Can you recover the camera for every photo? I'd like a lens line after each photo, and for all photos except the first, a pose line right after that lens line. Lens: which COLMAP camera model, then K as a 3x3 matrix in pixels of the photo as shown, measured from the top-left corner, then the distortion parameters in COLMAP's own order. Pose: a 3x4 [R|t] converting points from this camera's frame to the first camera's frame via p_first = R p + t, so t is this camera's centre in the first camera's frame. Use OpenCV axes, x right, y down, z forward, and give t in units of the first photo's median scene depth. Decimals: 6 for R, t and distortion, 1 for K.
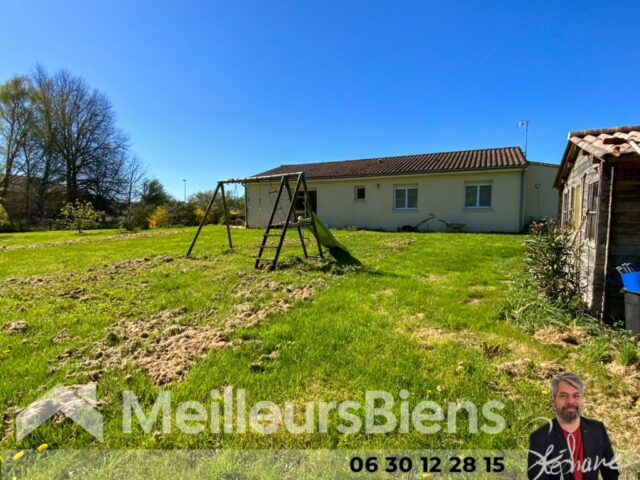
lens RADIAL K [[320.8, 0, 320.0], [0, 320.8, 240.0], [0, 0, 1]] dist [0.004422, -0.038677]
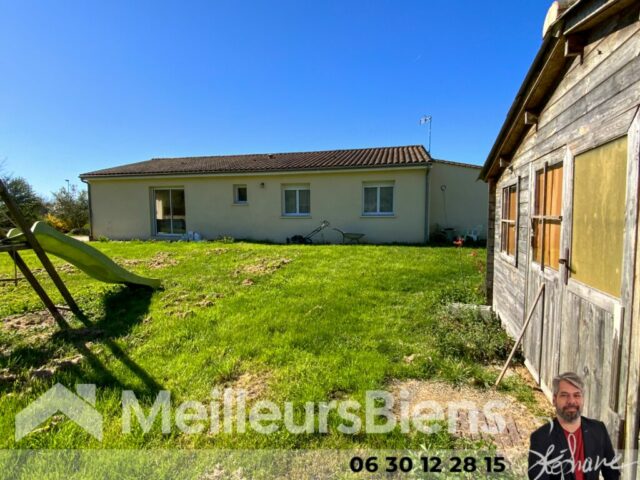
lens RADIAL K [[320.8, 0, 320.0], [0, 320.8, 240.0], [0, 0, 1]] dist [0.004422, -0.038677]
pose [[0.969797, -0.013272, 0.243551, 0.133488], [0.017618, 0.999722, -0.015673, -0.020989], [-0.243276, 0.019490, 0.969761, 0.219008]]
